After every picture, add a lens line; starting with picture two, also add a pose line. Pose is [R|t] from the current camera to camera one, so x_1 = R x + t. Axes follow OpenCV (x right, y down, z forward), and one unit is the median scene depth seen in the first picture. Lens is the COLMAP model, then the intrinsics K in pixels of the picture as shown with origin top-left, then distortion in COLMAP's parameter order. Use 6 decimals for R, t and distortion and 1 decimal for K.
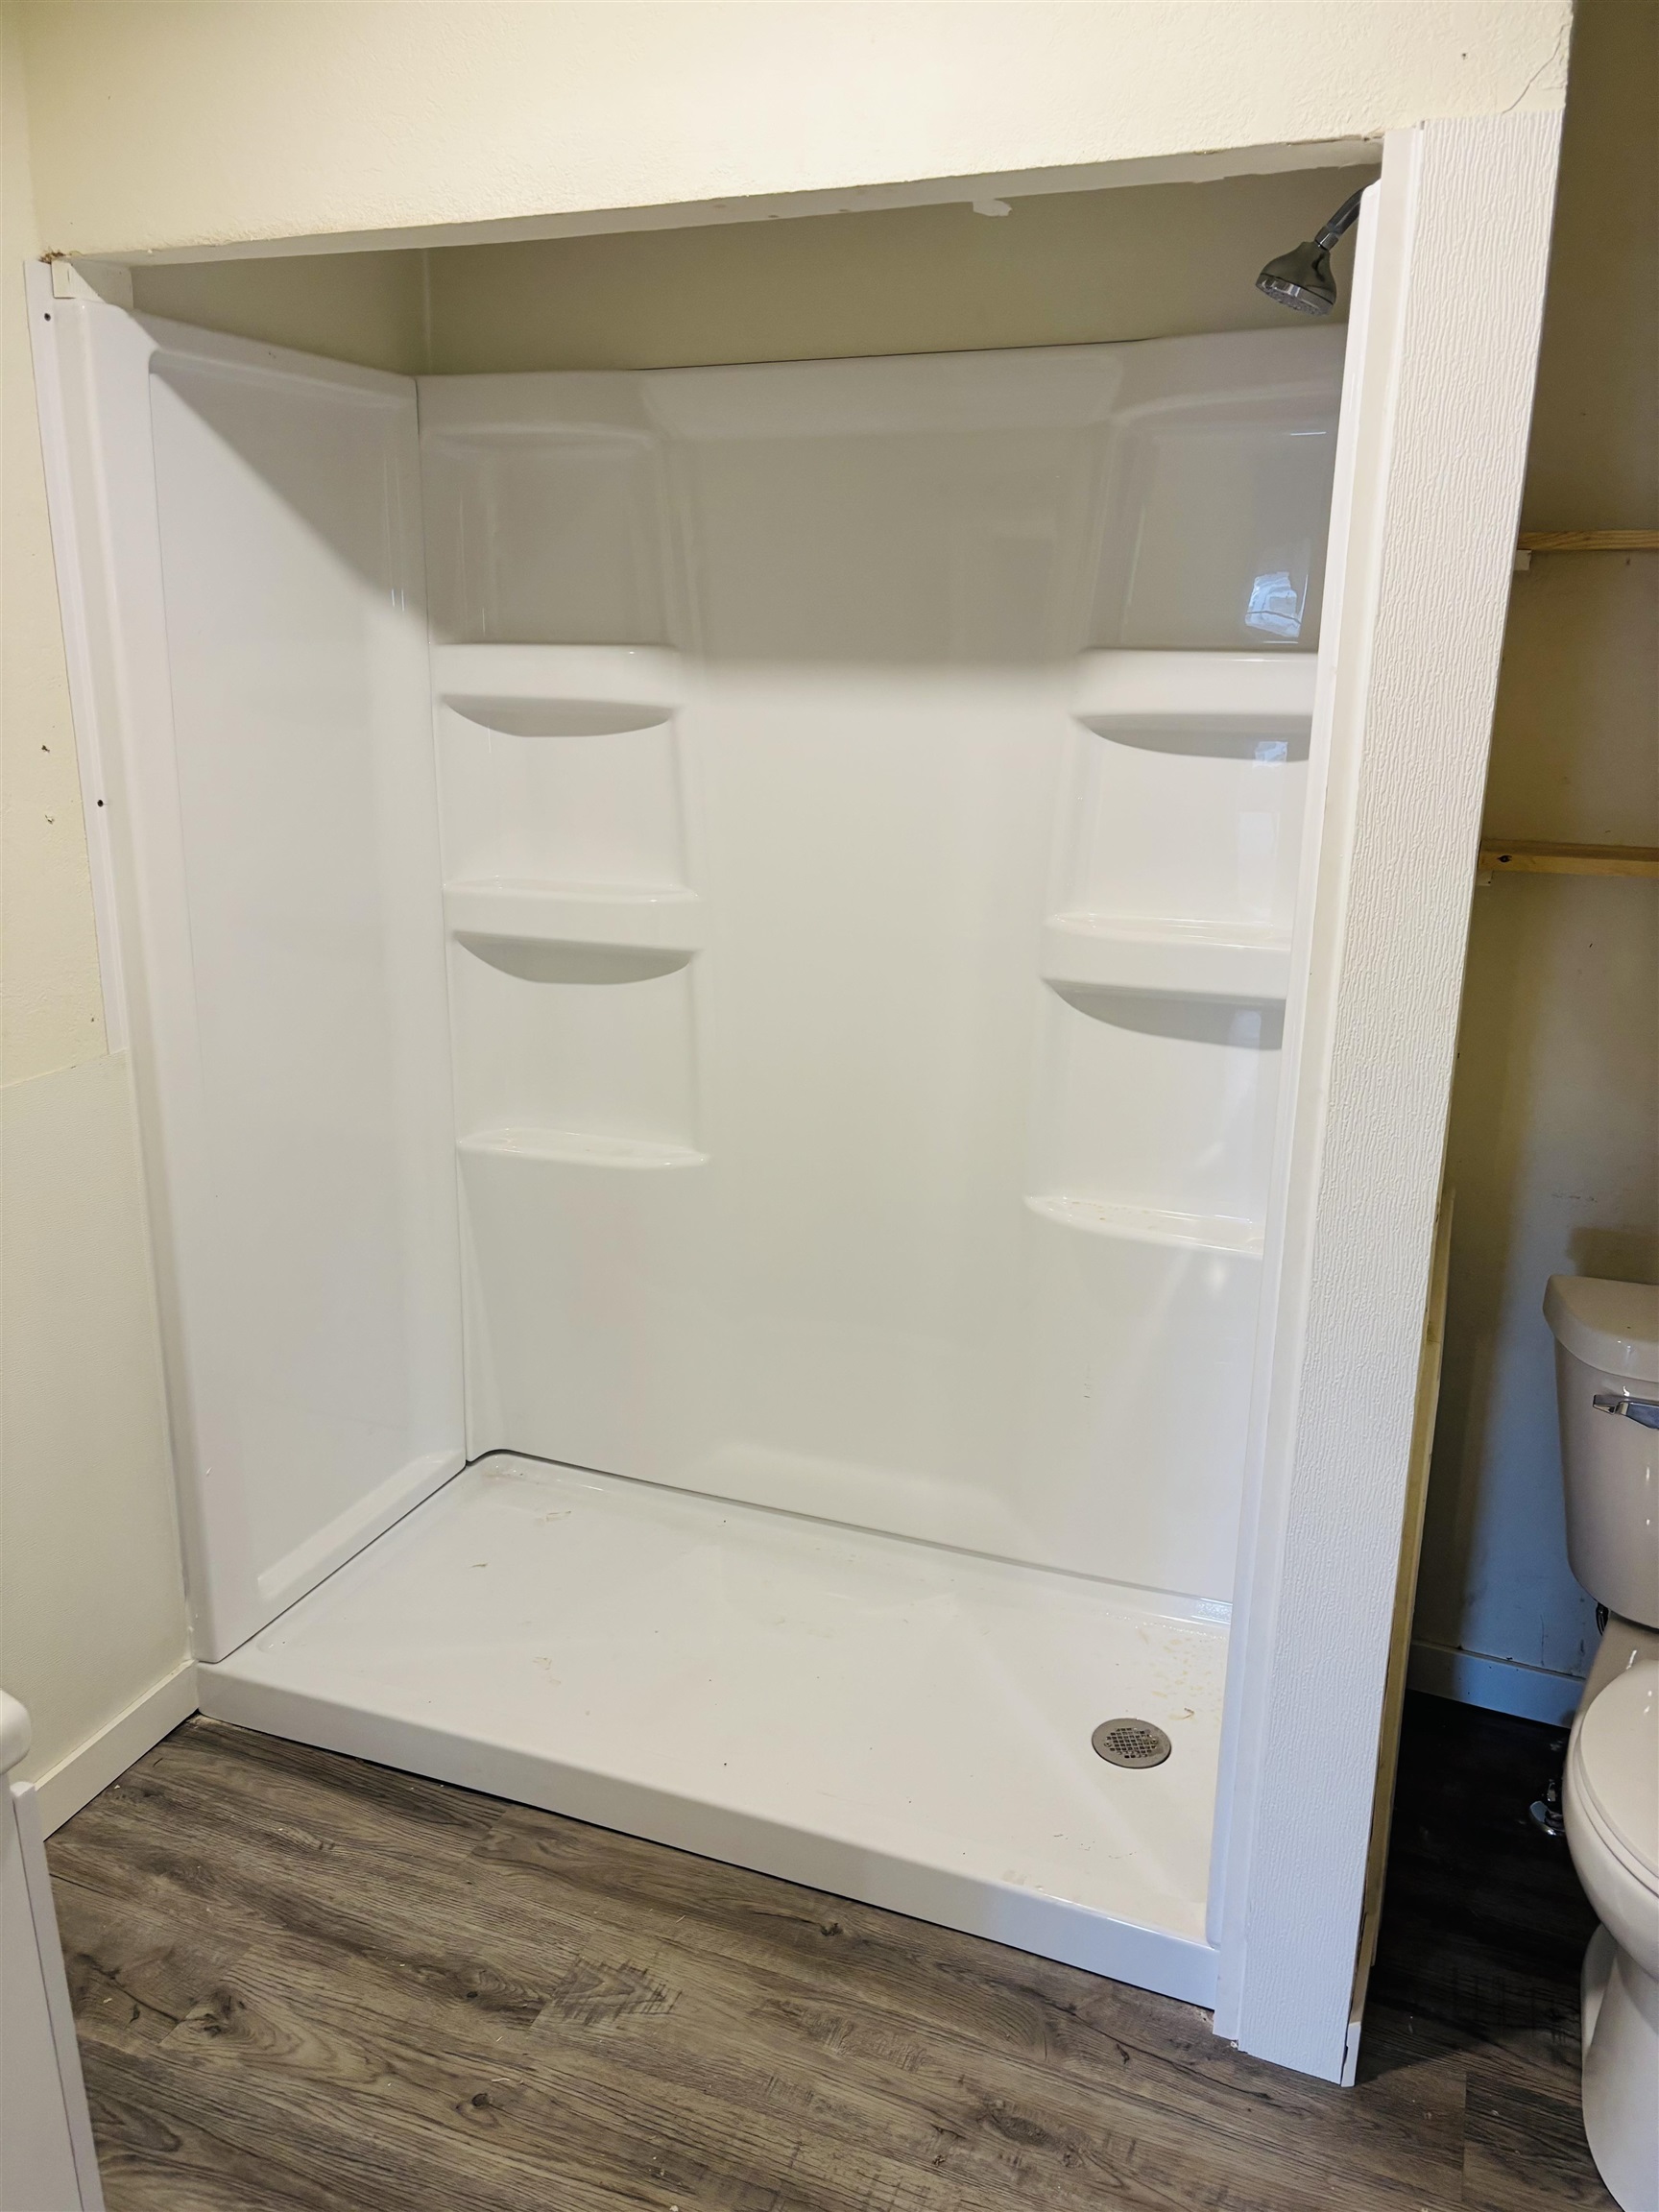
lens RADIAL K [[1669.7, 0, 829.5], [0, 1669.7, 1106.0], [0, 0, 1]] dist [0.036964, -0.062859]
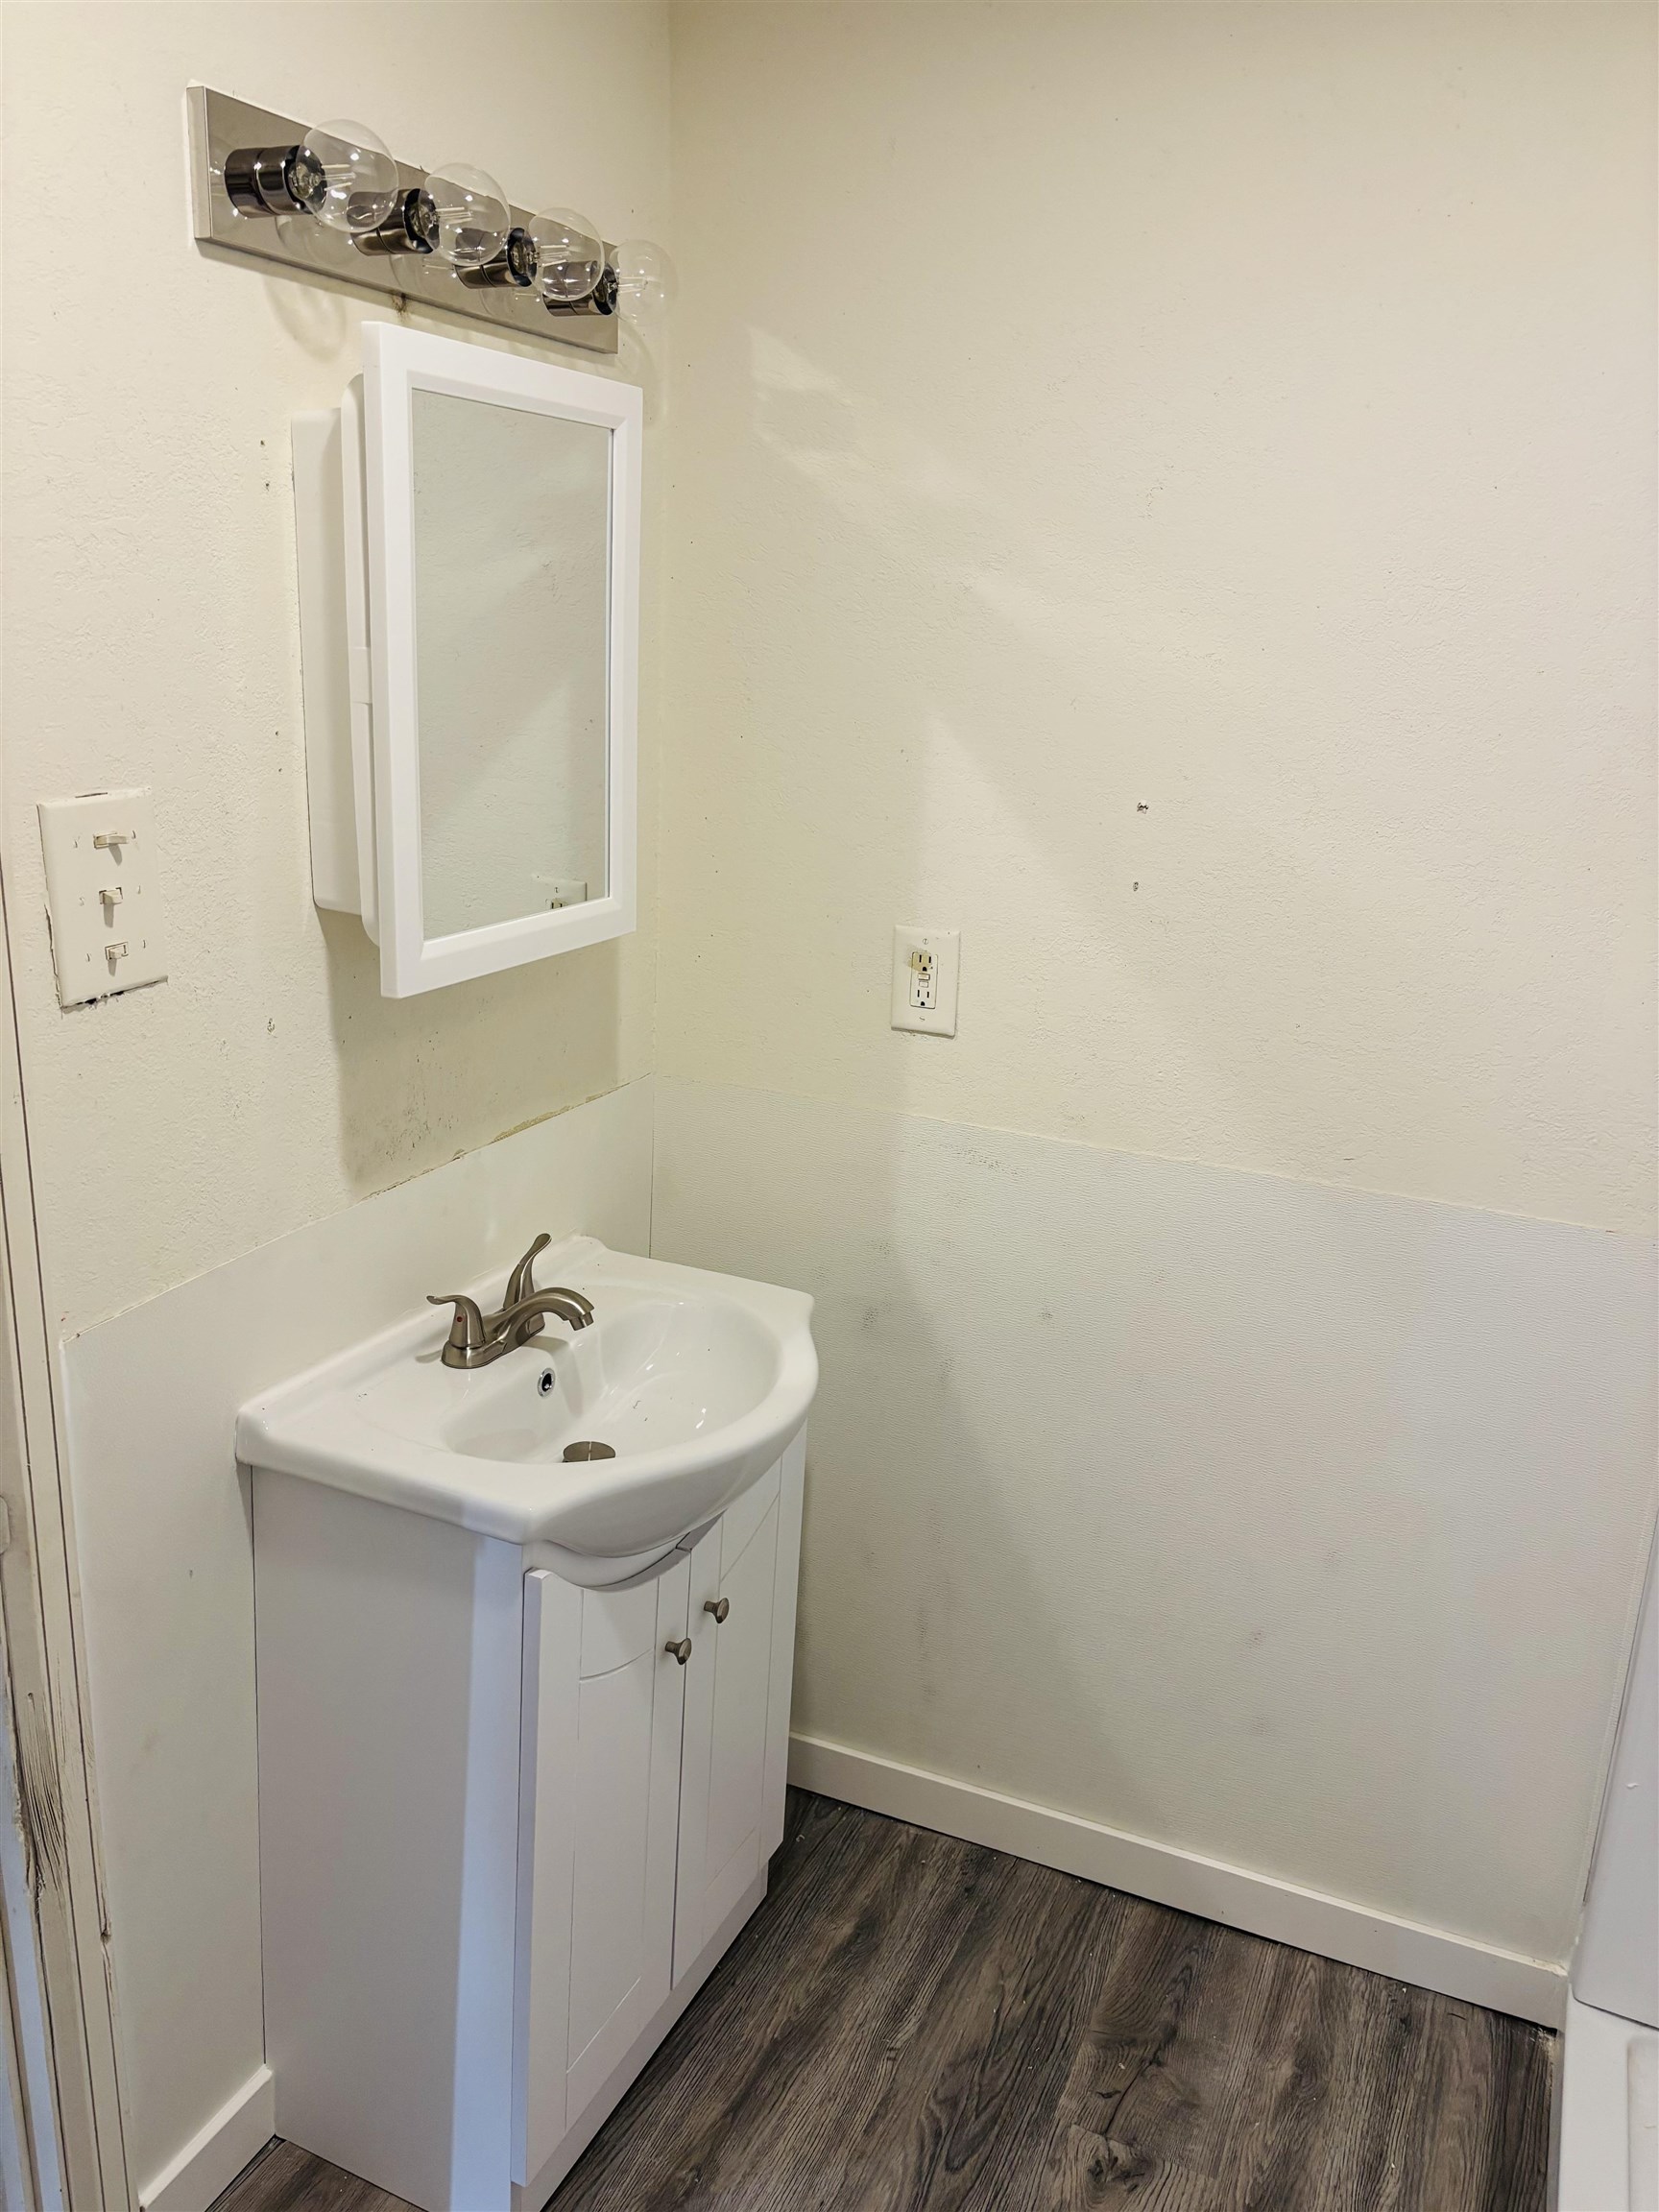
lens RADIAL K [[1669.7, 0, 829.5], [0, 1669.7, 1106.0], [0, 0, 1]] dist [0.036964, -0.062859]
pose [[-0.057863, 0.270224, -0.961057, 0.349570], [-0.317850, 0.907588, 0.274327, -0.180576], [0.946374, 0.321345, 0.033375, 0.586348]]
